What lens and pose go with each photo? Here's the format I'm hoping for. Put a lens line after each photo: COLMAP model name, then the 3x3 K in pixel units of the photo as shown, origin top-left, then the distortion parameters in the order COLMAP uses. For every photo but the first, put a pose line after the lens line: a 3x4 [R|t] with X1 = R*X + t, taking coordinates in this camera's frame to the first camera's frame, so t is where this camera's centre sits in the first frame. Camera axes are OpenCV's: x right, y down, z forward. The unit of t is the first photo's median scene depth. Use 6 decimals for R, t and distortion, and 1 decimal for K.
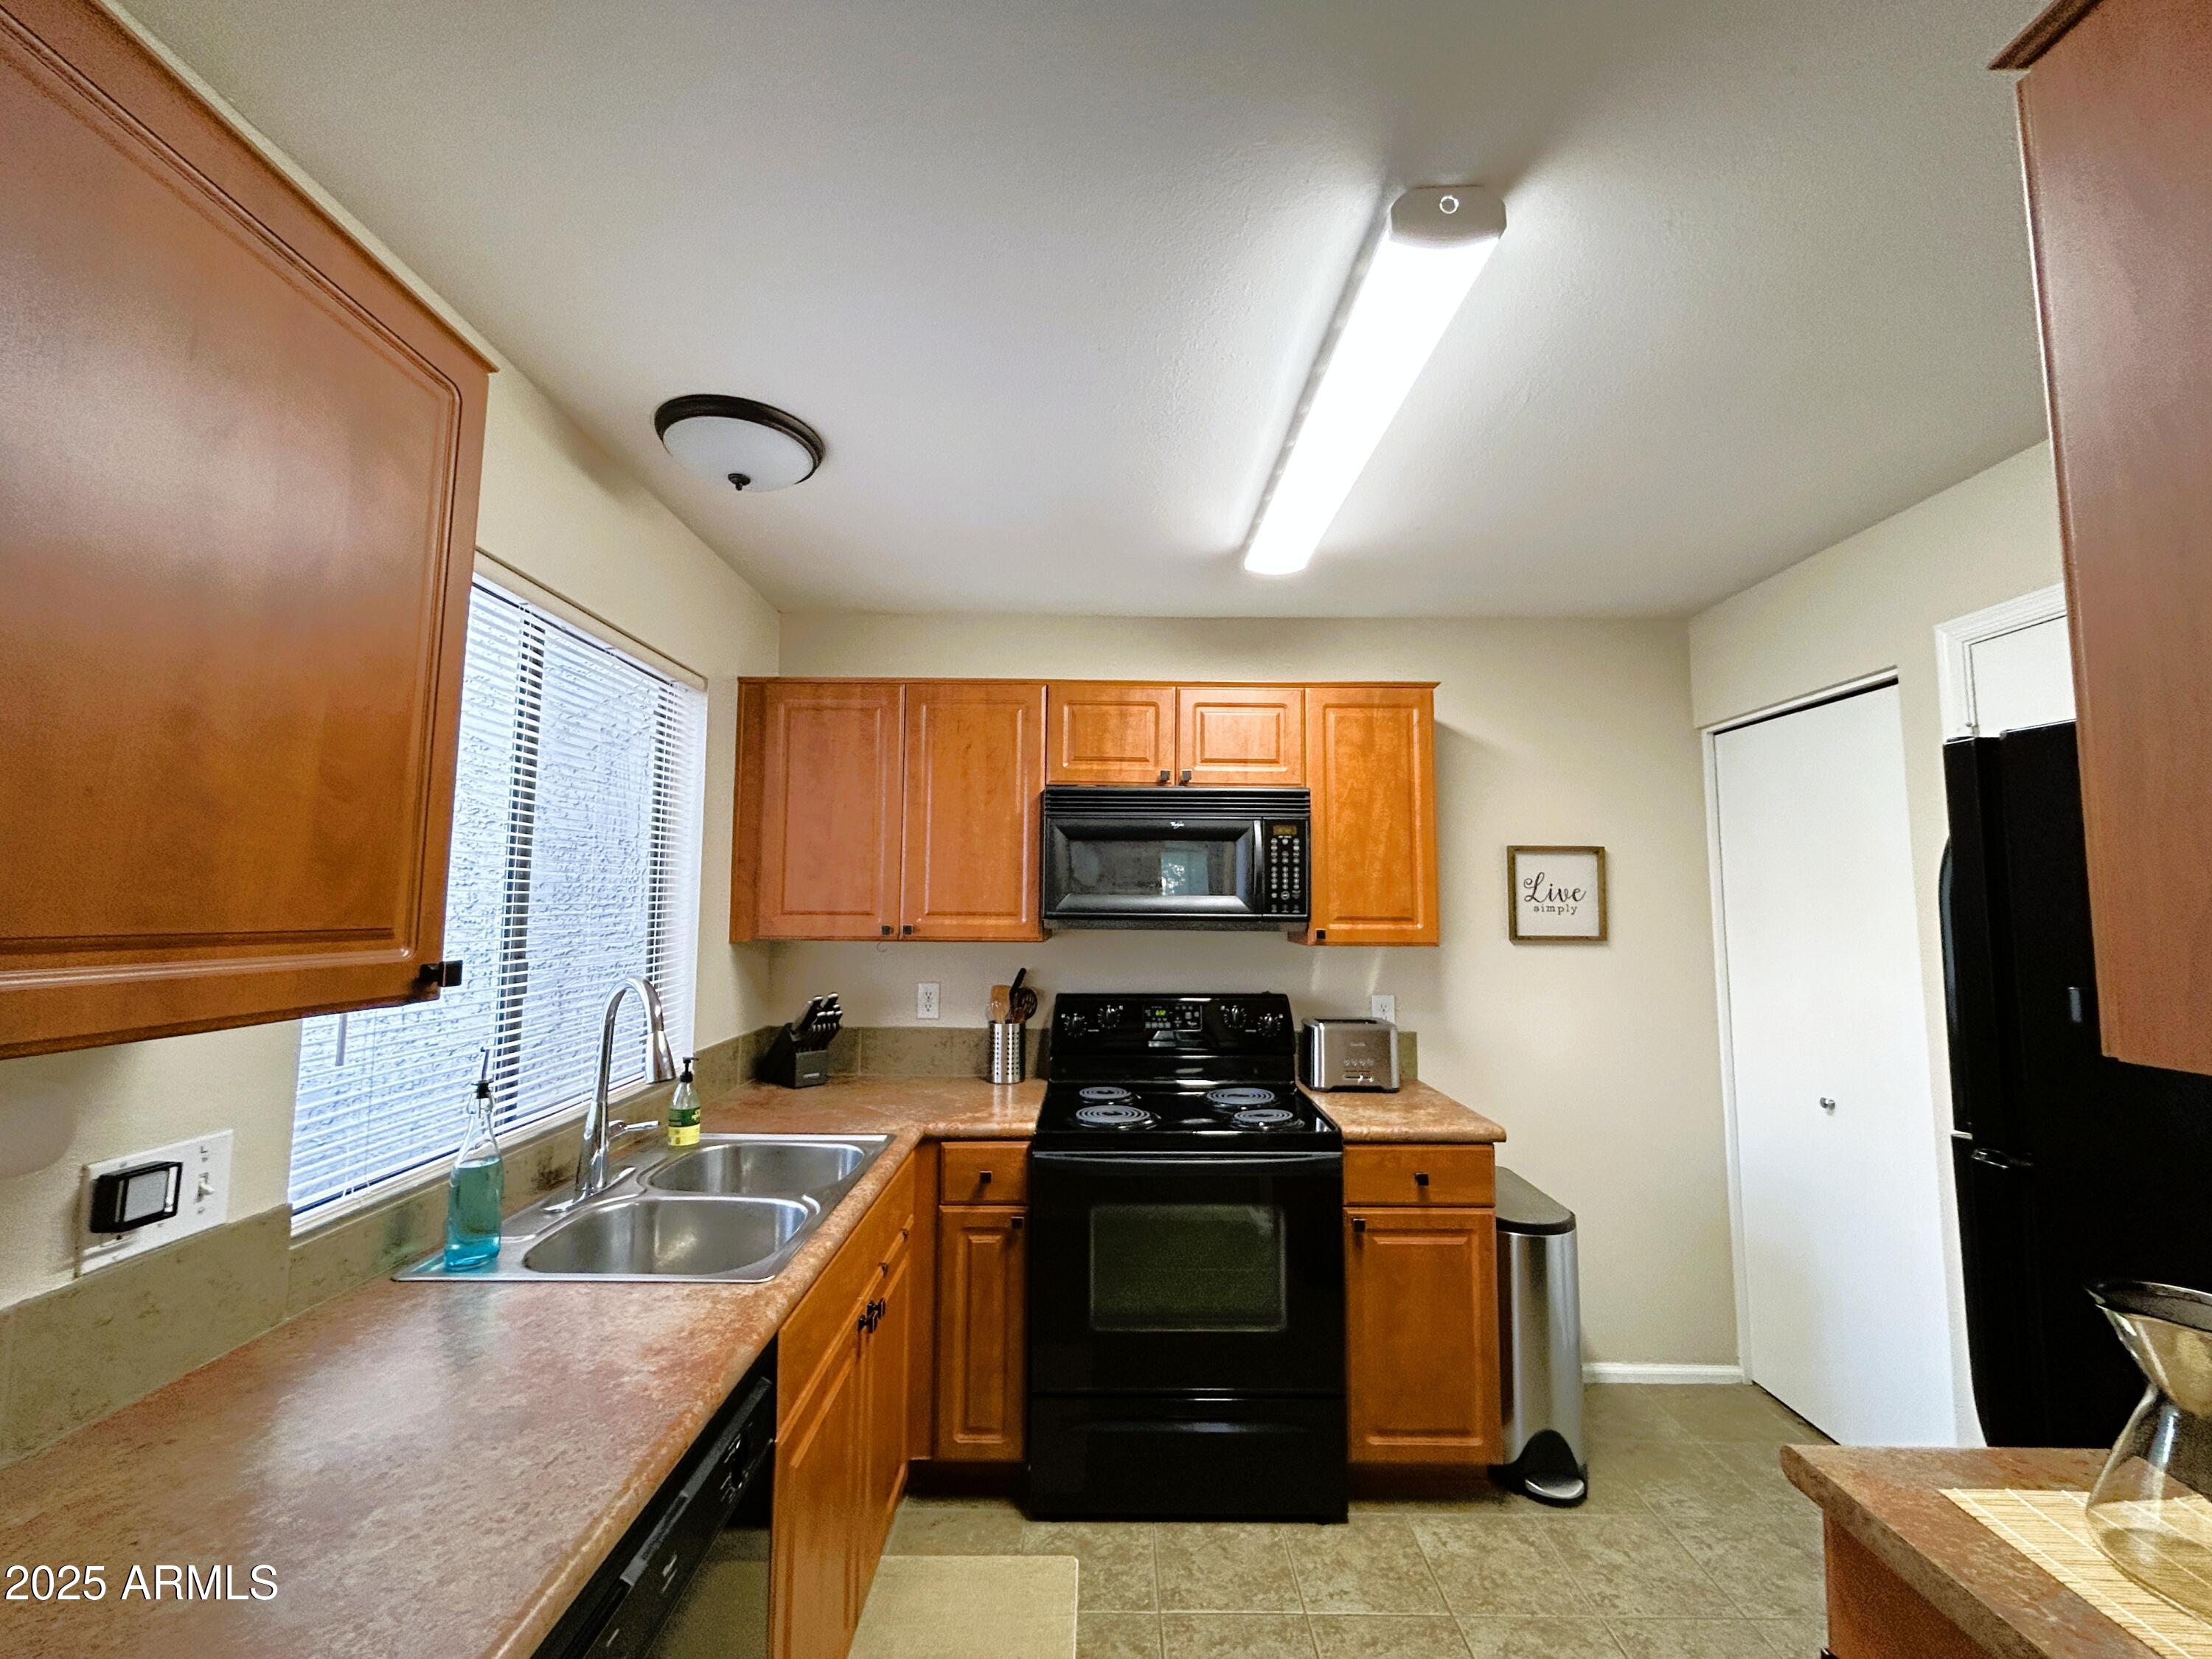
lens RADIAL K [[892.0, 0, 1109.2], [0, 892.0, 828.7], [0, 0, 1]] dist [0.001739, 0.000557]
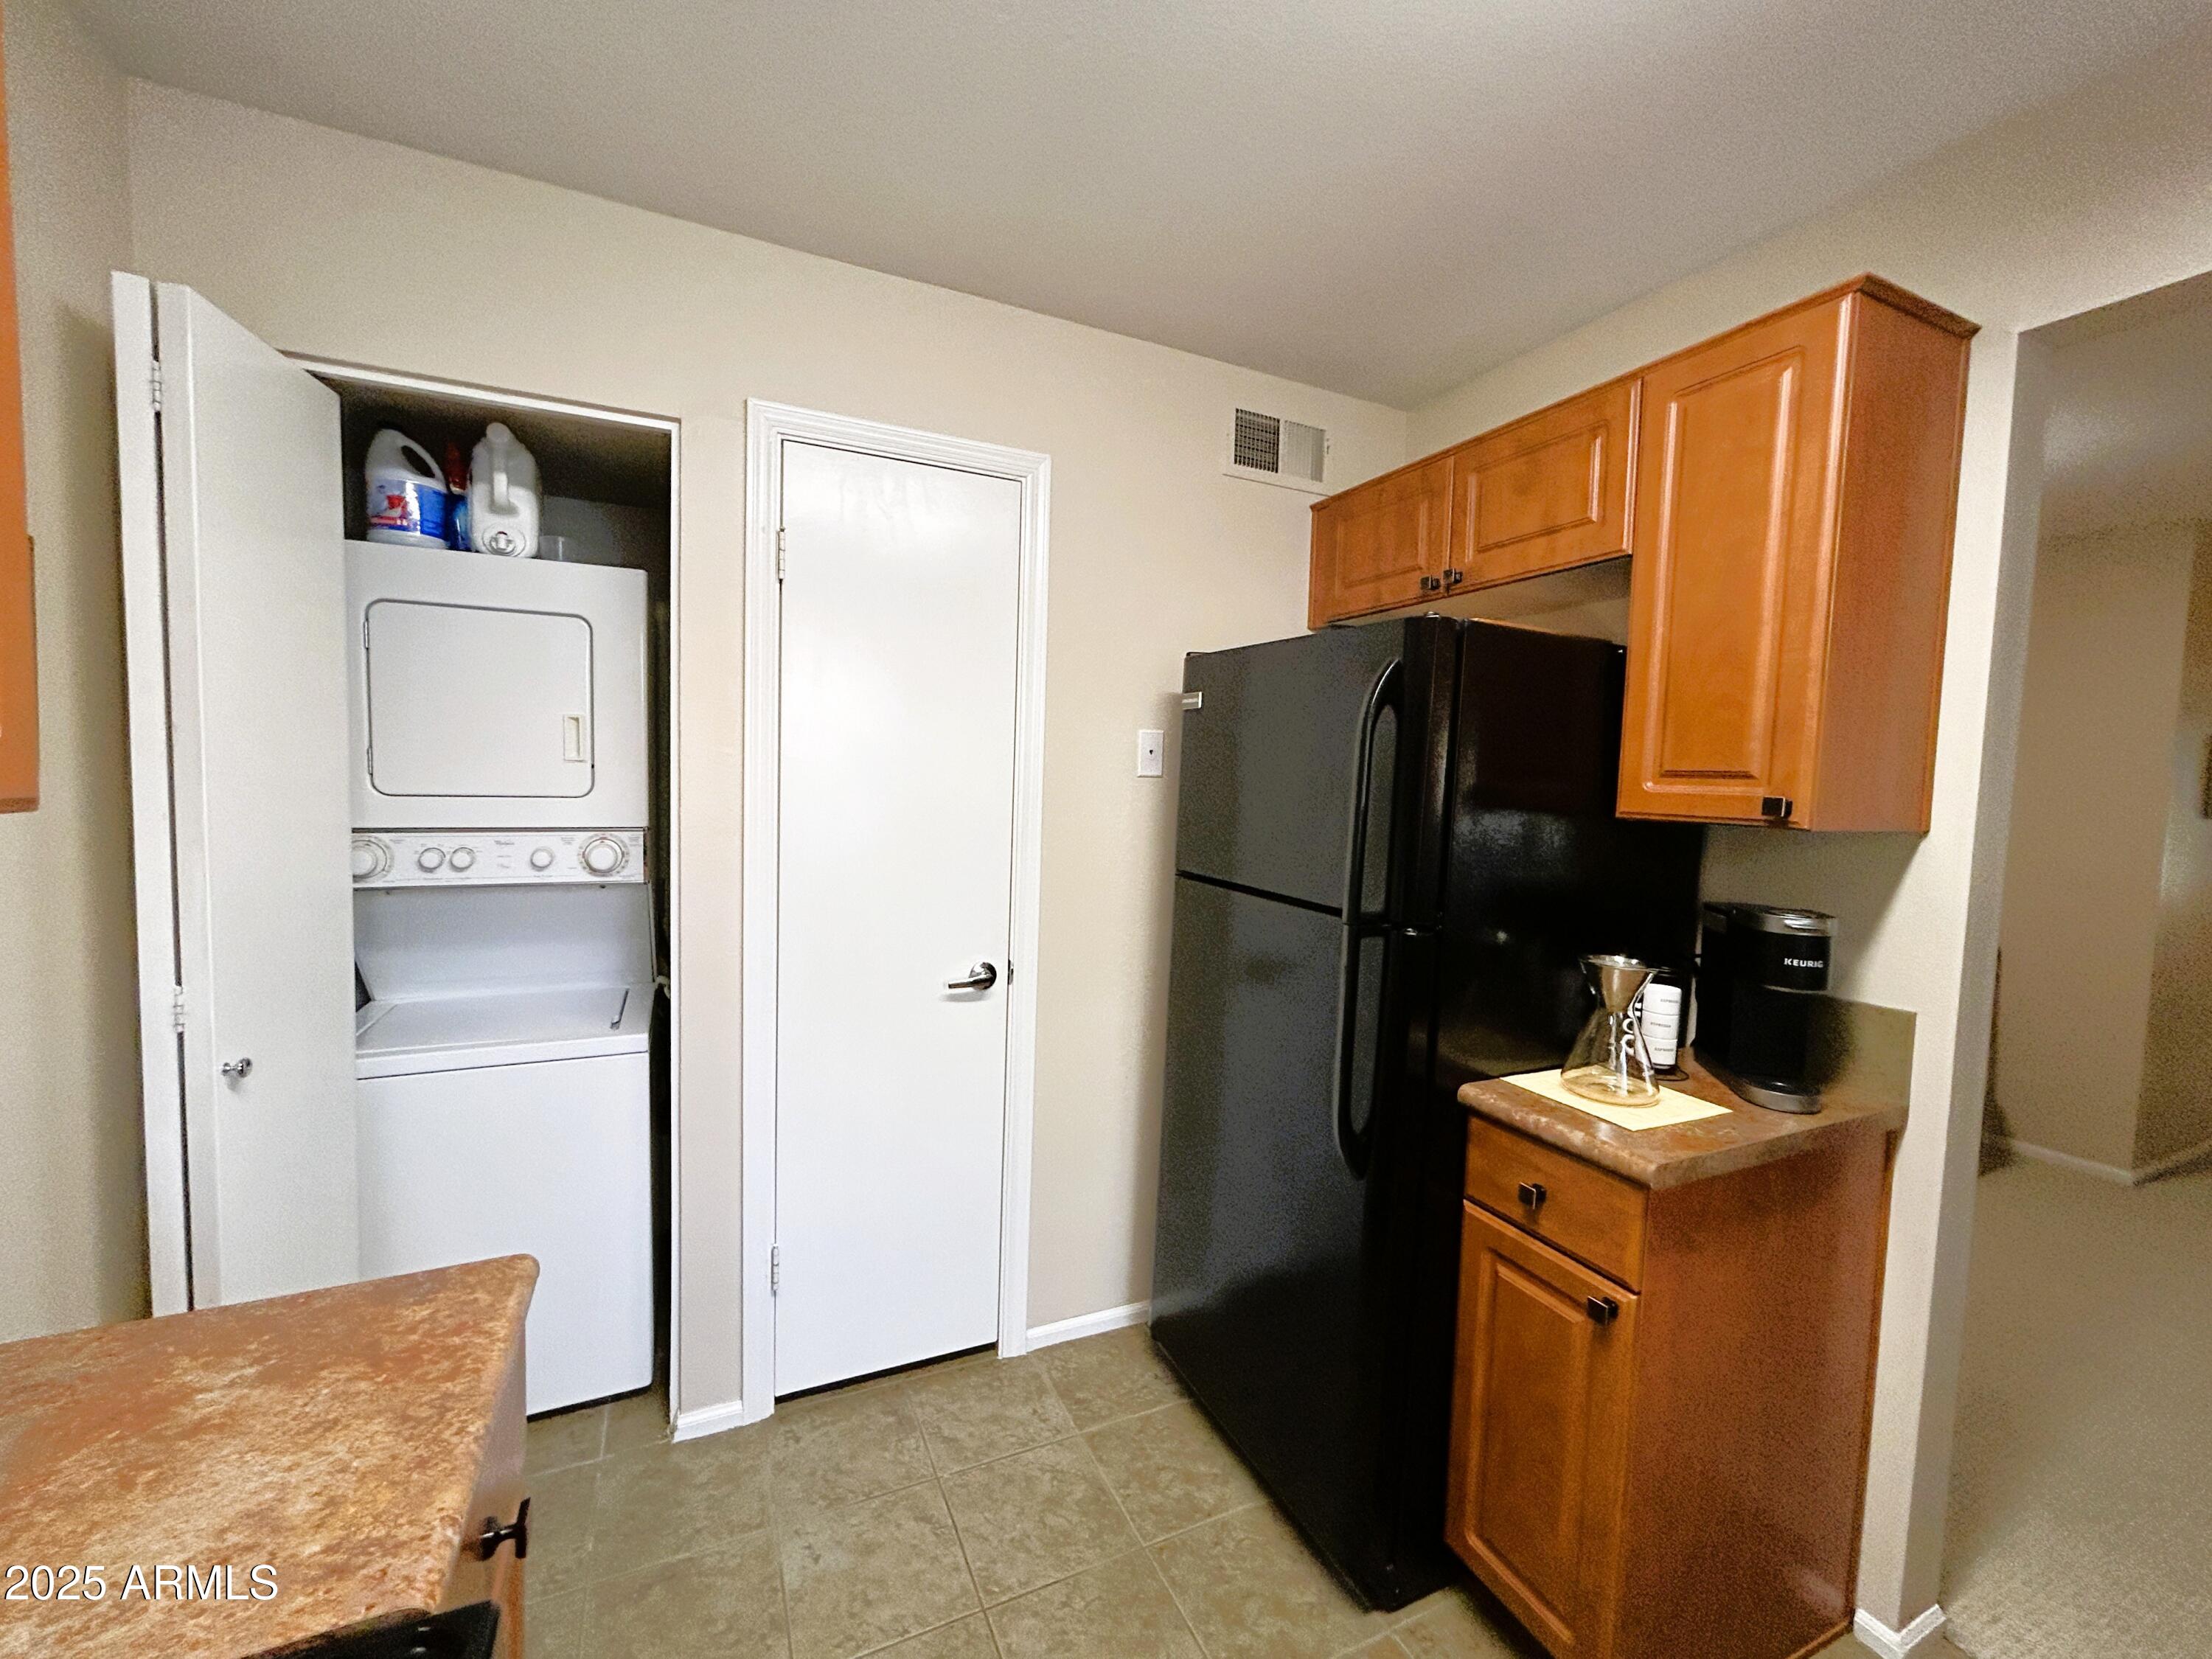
lens RADIAL K [[892.0, 0, 1109.2], [0, 892.0, 828.7], [0, 0, 1]] dist [0.001739, 0.000557]
pose [[-0.906398, -0.006441, -0.422376, -0.348182], [0.001092, 0.999845, -0.017589, 0.088784], [0.422424, -0.016404, -0.906250, 0.785429]]
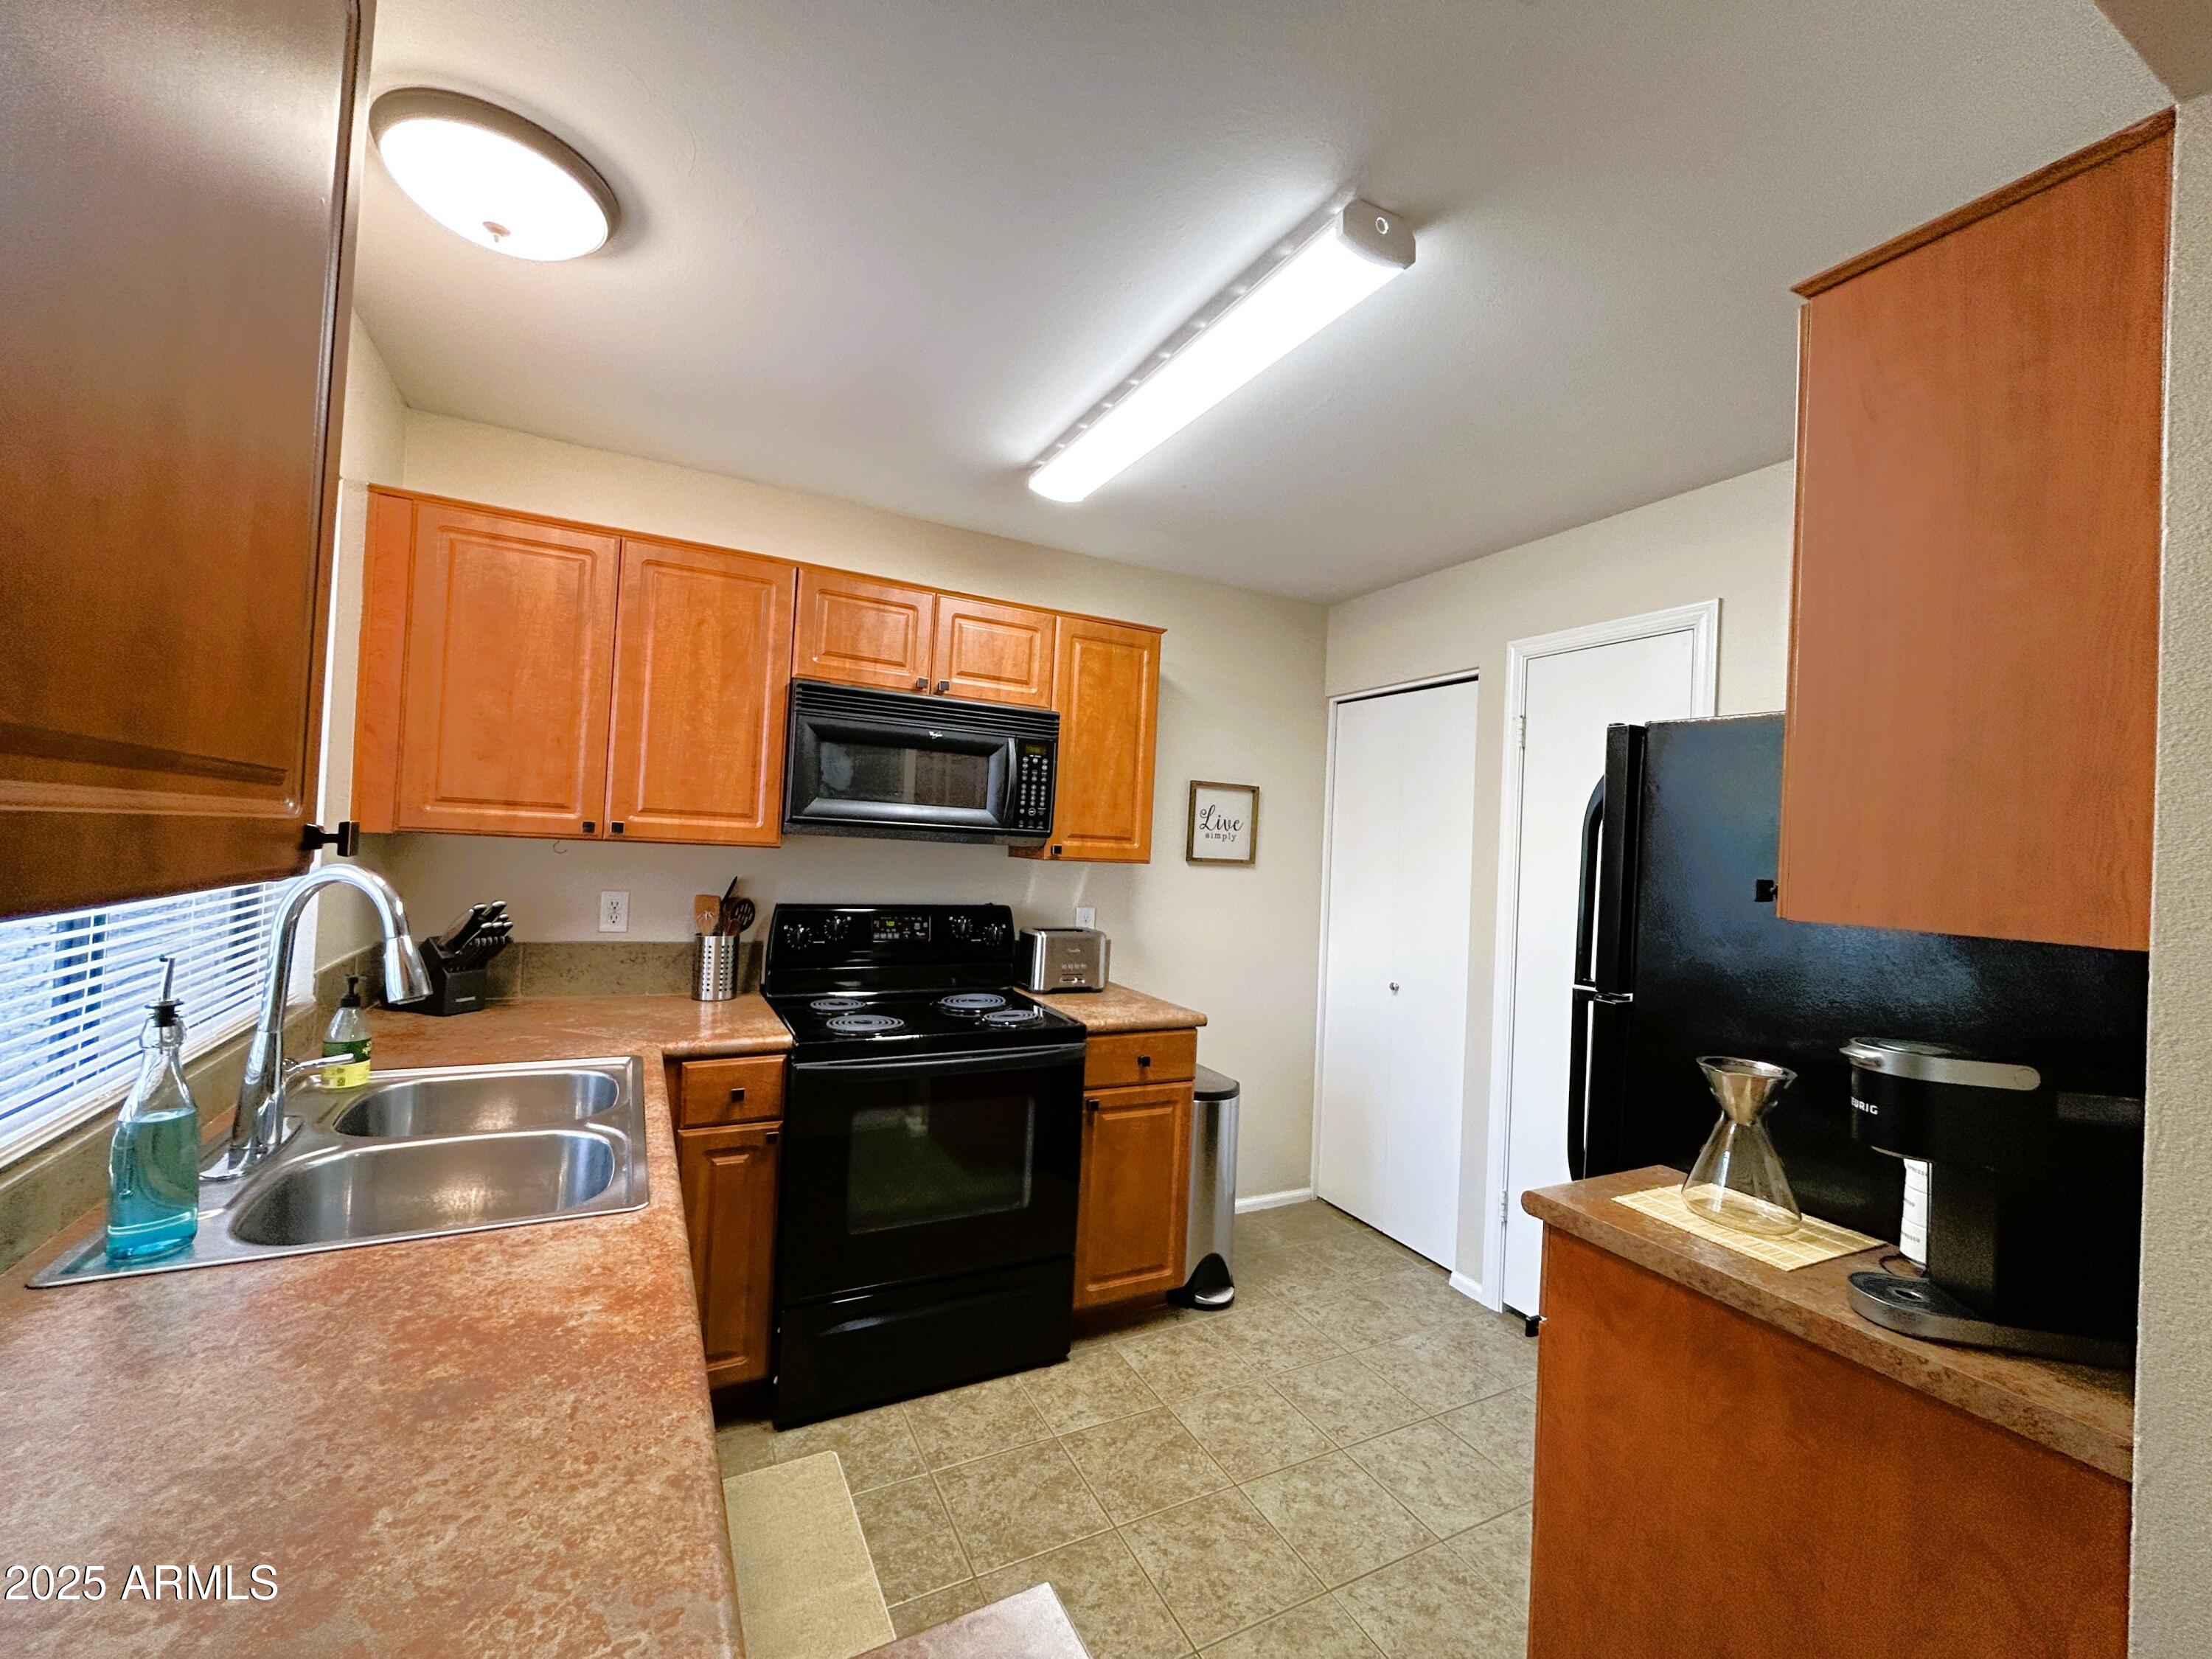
lens RADIAL K [[892.0, 0, 1109.2], [0, 892.0, 828.7], [0, 0, 1]] dist [0.001739, 0.000557]
pose [[0.885407, 0.045549, 0.462578, -0.207702], [-0.083451, 0.994594, 0.061796, 0.022184], [-0.457263, -0.093317, 0.884422, 0.024640]]
